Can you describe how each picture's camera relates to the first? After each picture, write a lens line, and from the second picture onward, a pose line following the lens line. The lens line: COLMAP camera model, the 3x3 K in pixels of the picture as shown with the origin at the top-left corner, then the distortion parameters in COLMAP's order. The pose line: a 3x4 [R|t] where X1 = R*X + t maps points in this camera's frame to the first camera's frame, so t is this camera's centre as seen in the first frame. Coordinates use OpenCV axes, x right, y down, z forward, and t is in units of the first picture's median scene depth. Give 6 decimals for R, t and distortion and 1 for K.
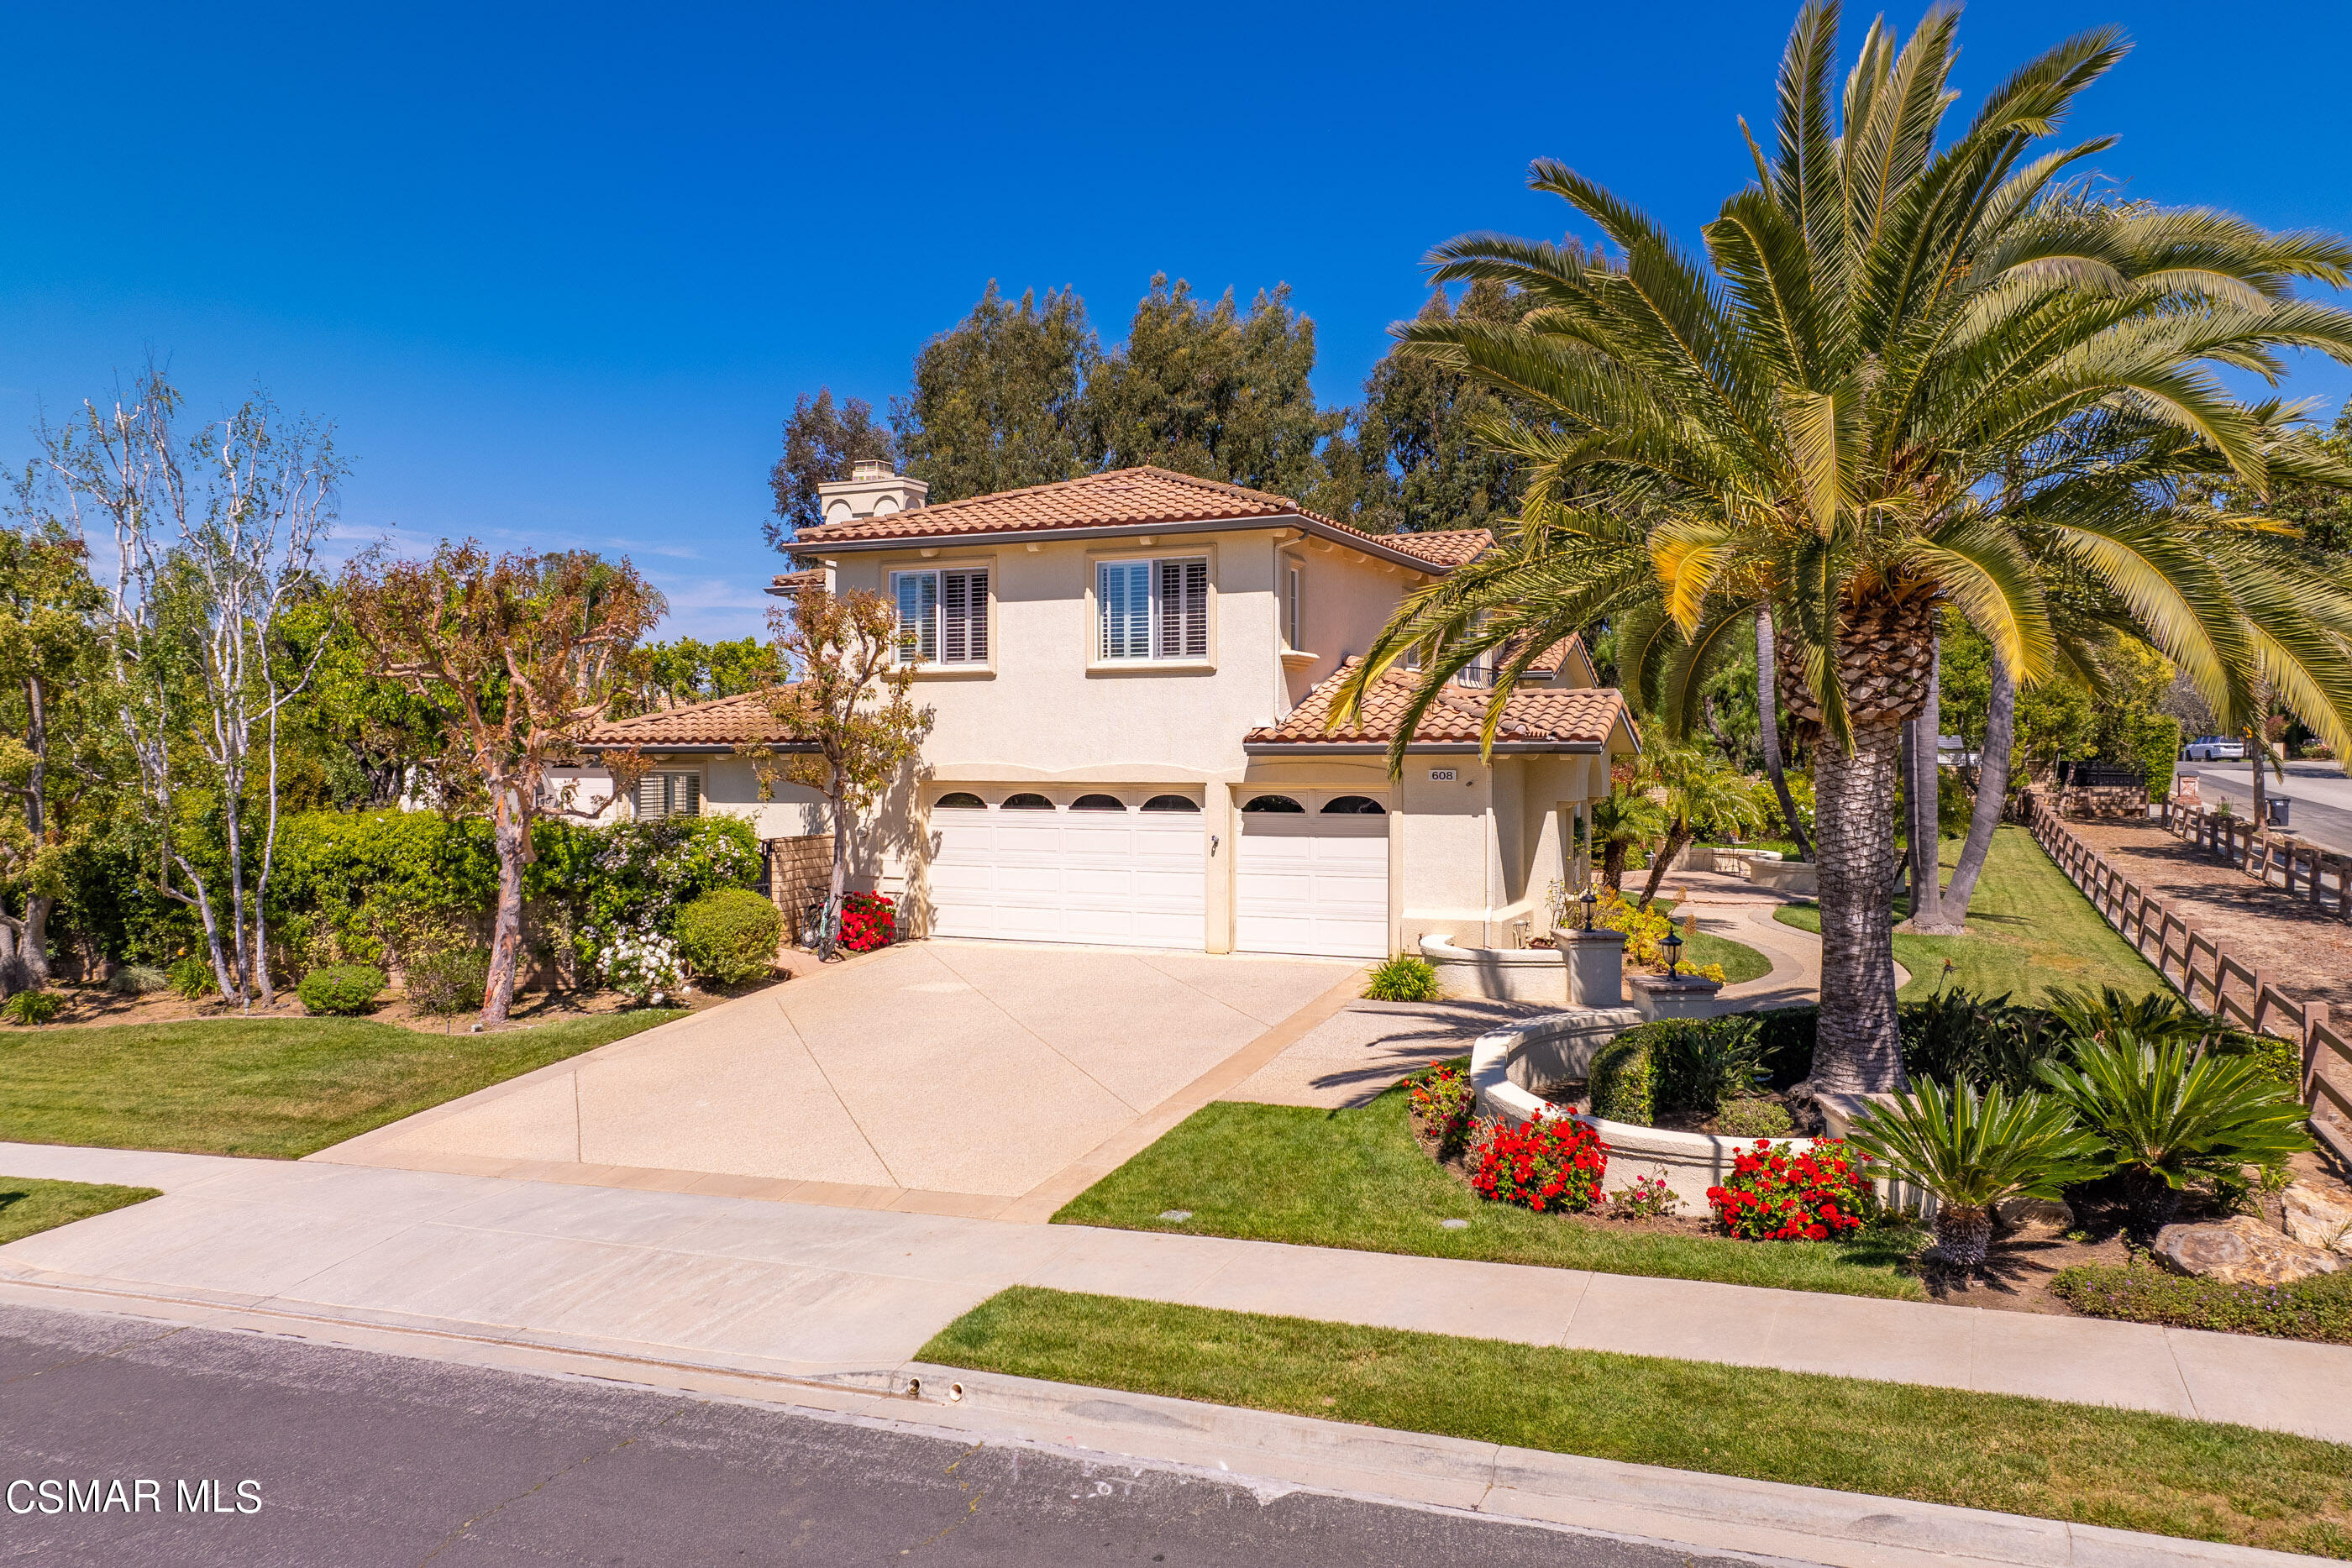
lens RADIAL K [[1655.3, 0, 1194.5], [0, 1655.3, 784.7], [0, 0, 1]] dist [-0.065511, 0.033287]
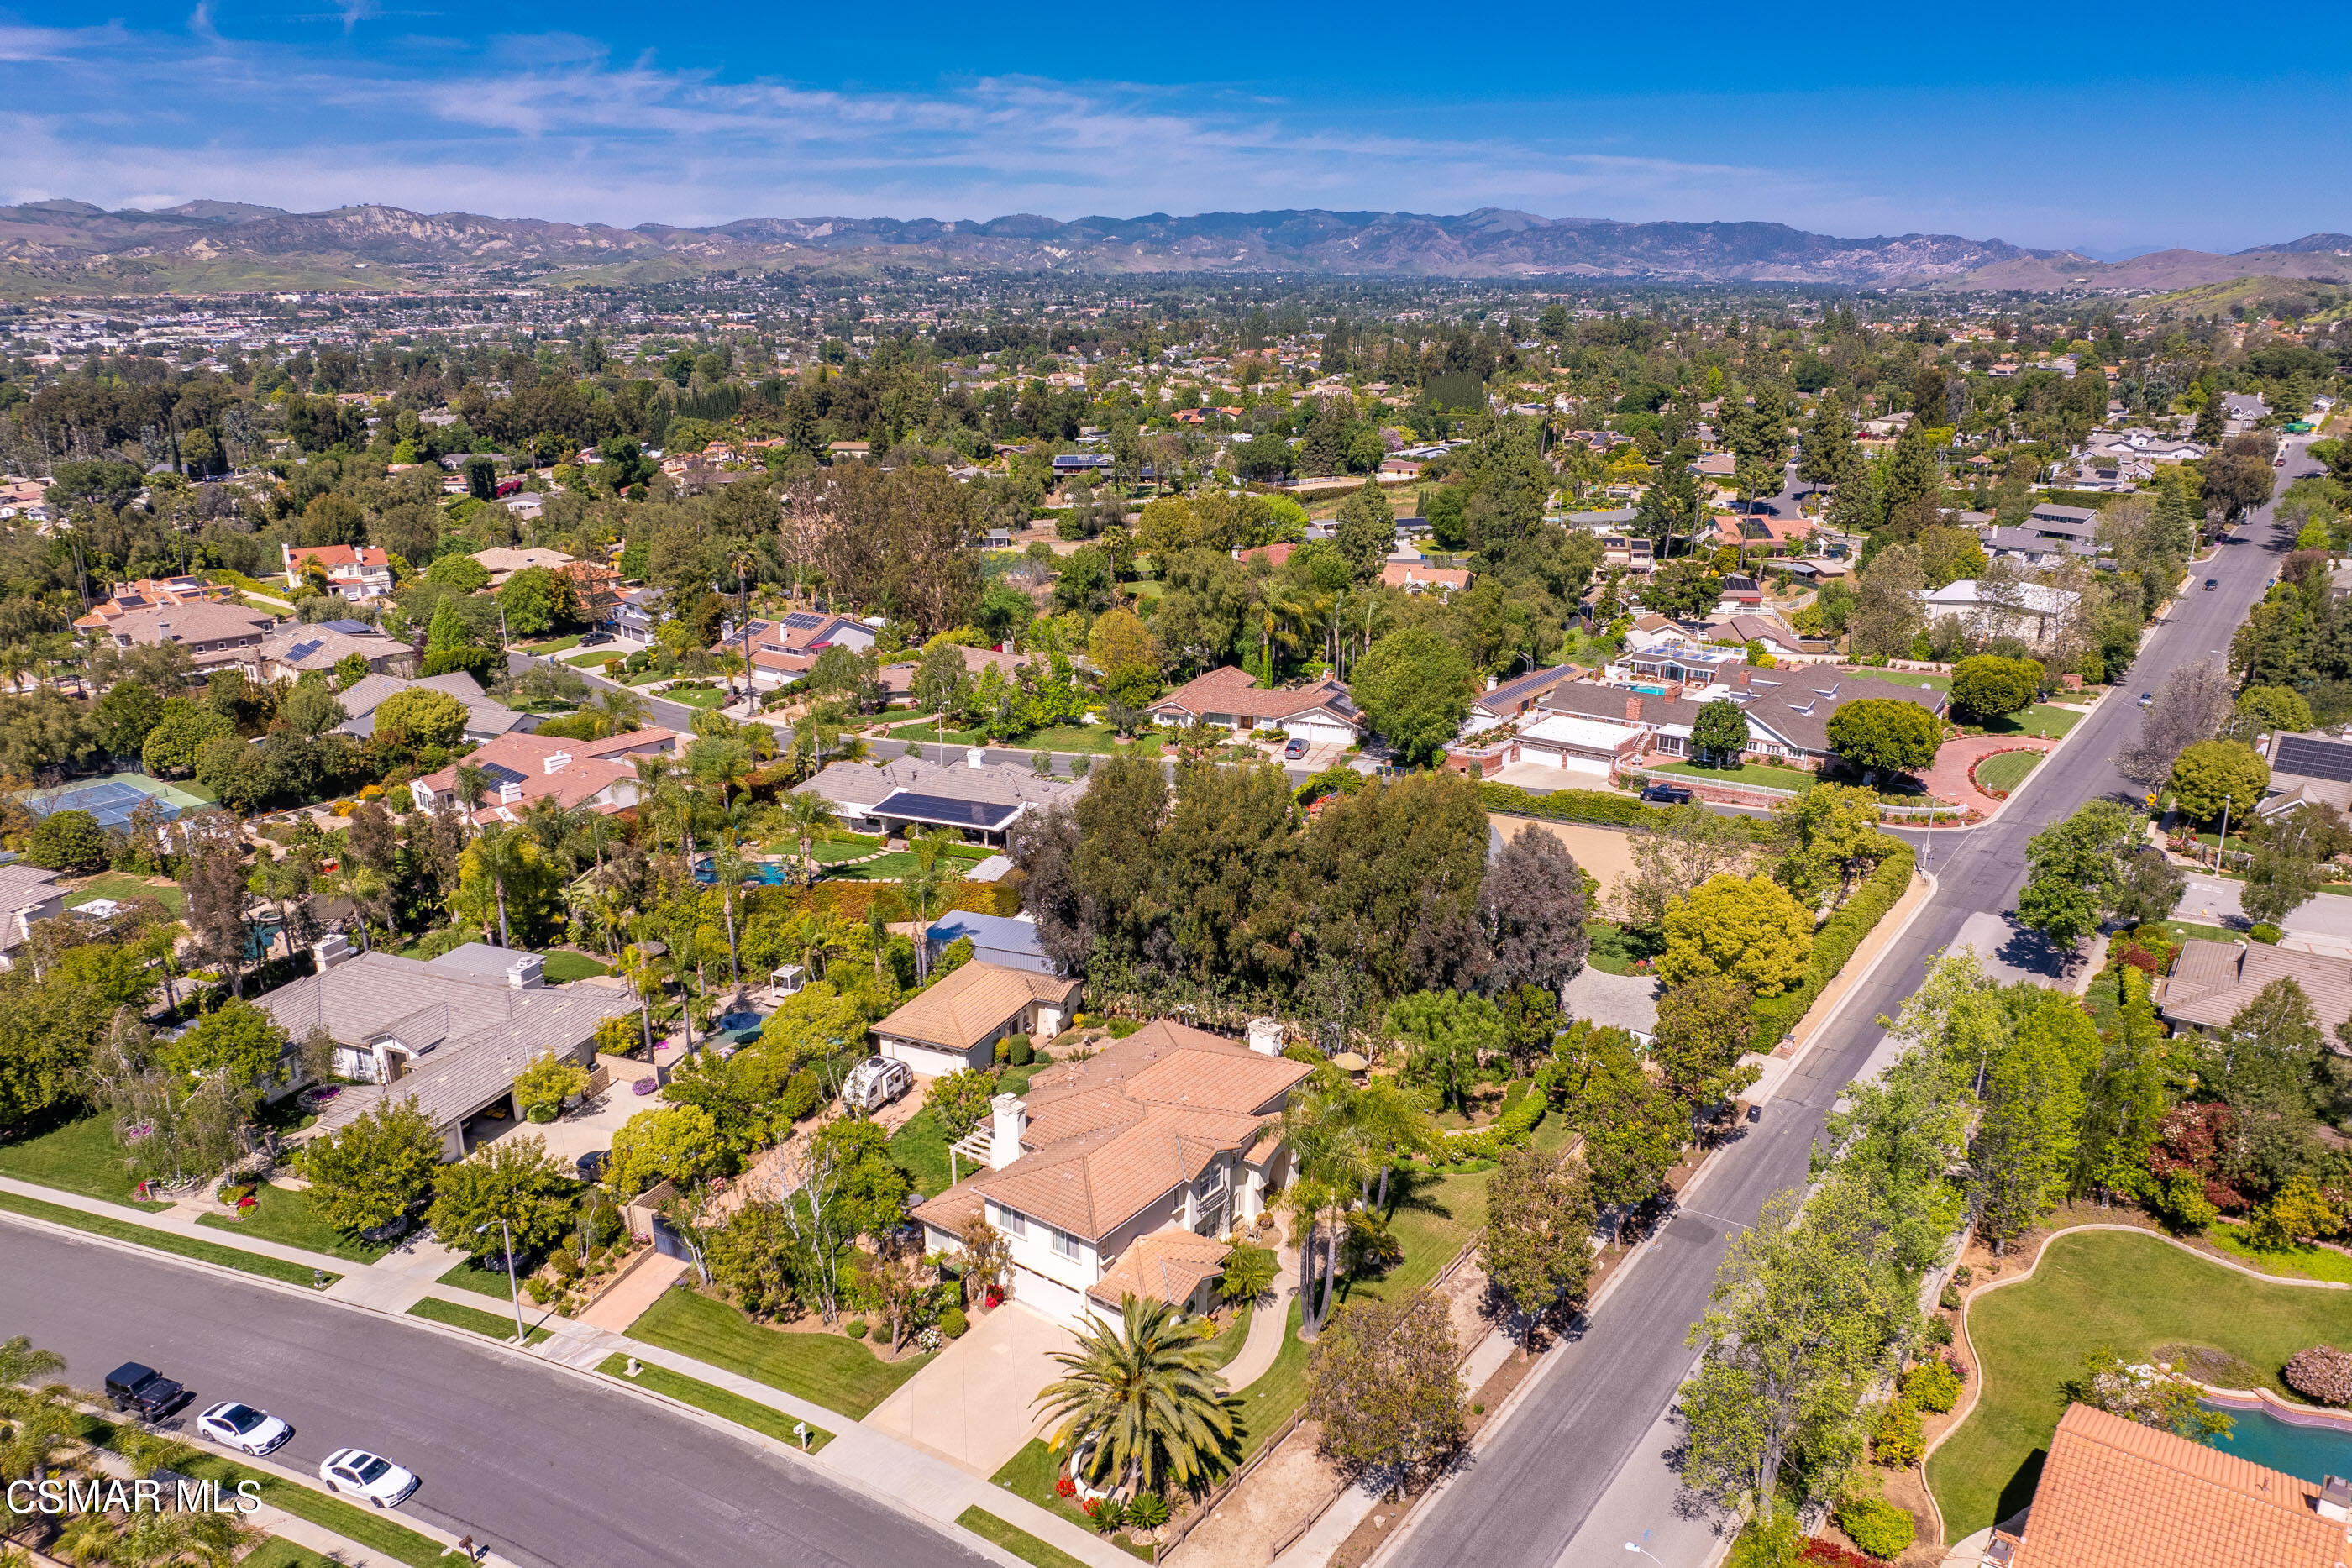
lens RADIAL K [[1653.9, 0, 1189.2], [0, 1653.9, 847.8], [0, 0, 1]] dist [-0.040132, -0.004106]
pose [[0.975380, 0.072195, -0.208378, 0.962039], [-0.004820, 0.951649, 0.307149, -2.121241], [0.220478, -0.298582, 0.928568, -2.074075]]
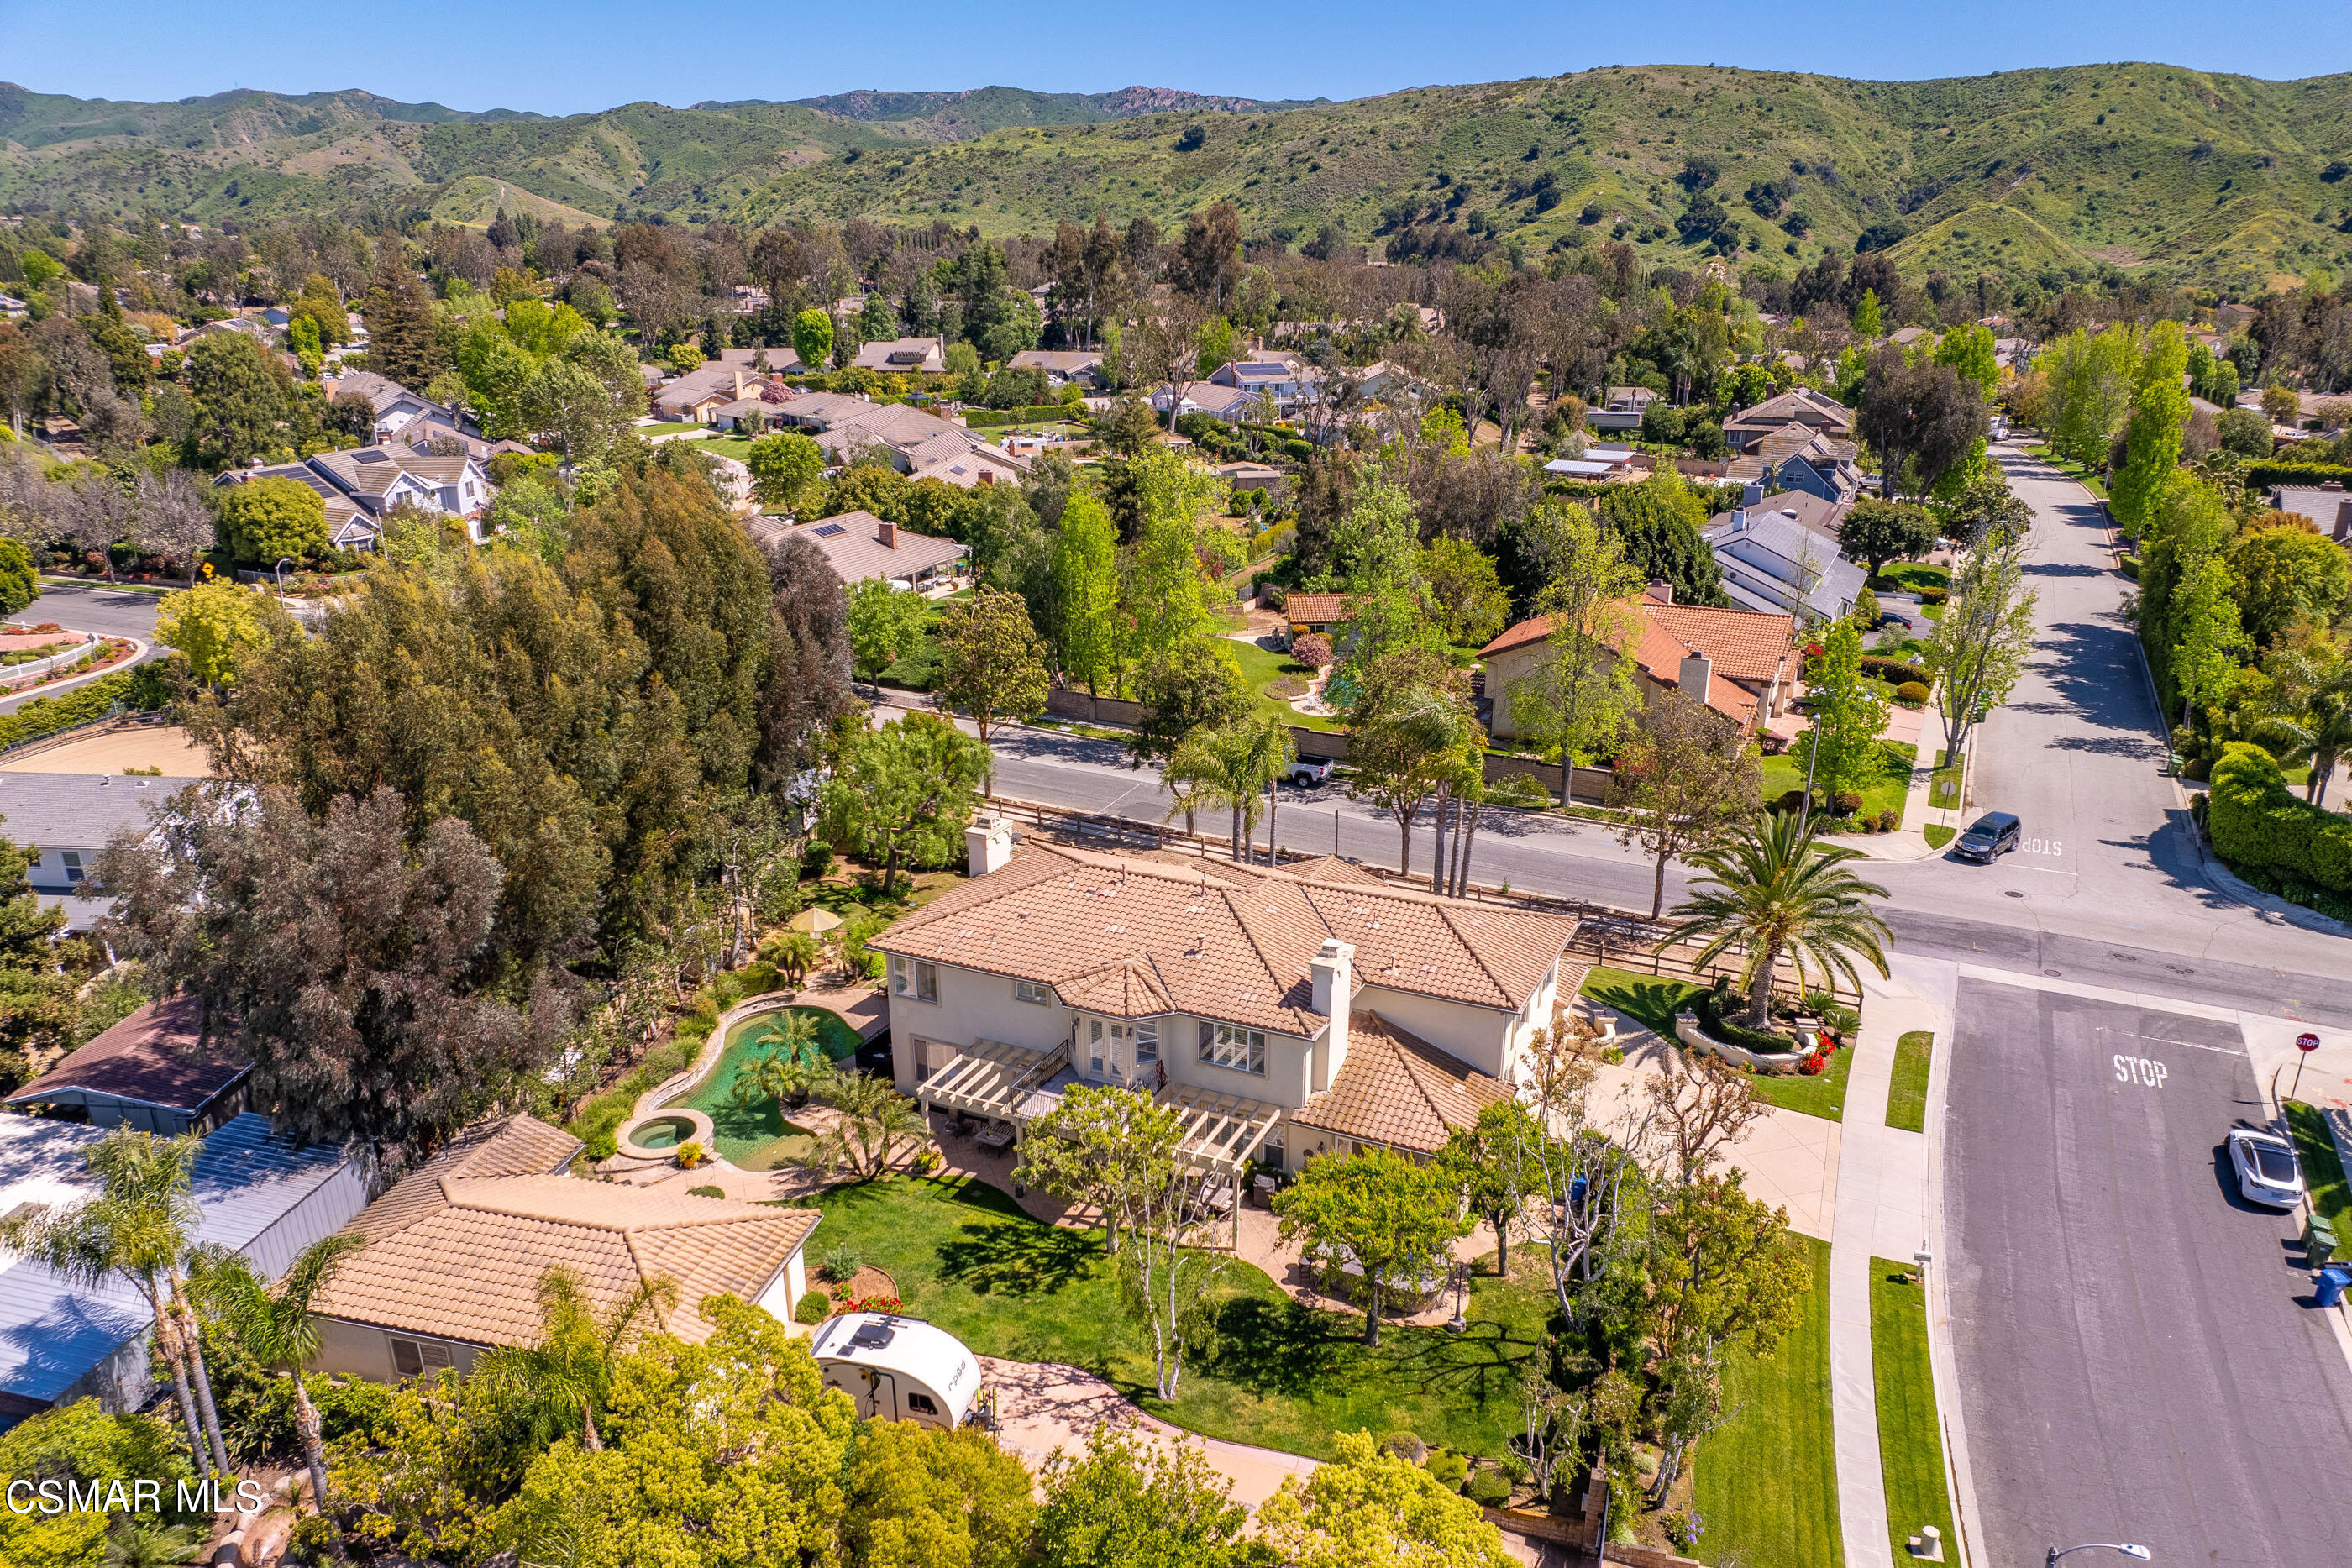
lens RADIAL K [[1653.2, 0, 1178.7], [0, 1653.2, 875.4], [0, 0, 1]] dist [-0.067598, 0.042198]
pose [[0.035304, -0.361573, 0.931675, -2.470901], [0.019545, 0.932328, 0.361086, -1.233059], [-0.999185, 0.005462, 0.039982, 1.566048]]
